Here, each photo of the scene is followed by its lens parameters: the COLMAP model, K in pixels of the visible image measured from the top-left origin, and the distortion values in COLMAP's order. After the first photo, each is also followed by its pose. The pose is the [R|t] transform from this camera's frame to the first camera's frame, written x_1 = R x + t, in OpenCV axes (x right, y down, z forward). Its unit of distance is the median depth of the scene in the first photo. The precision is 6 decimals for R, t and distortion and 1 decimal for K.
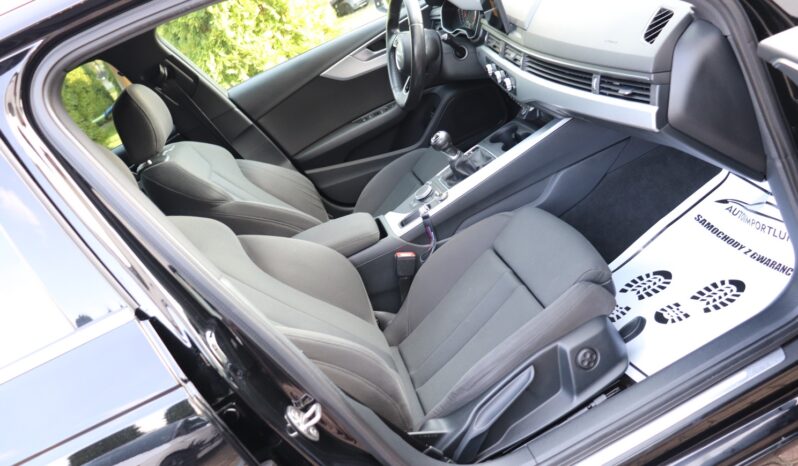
lens RADIAL K [[661.6, 0, 391.0], [0, 661.6, 228.8], [0, 0, 1]] dist [-0.188016, 0.164041]
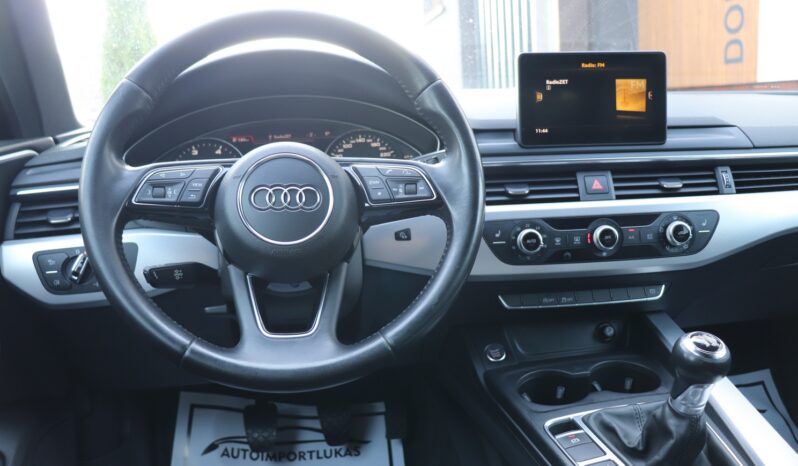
lens RADIAL K [[661.6, 0, 391.0], [0, 661.6, 228.8], [0, 0, 1]] dist [-0.188016, 0.164041]
pose [[0.090720, 0.262116, 0.960763, -0.316086], [0.455120, 0.847190, -0.274105, -0.180348], [-0.885796, 0.462130, -0.042437, 1.167054]]
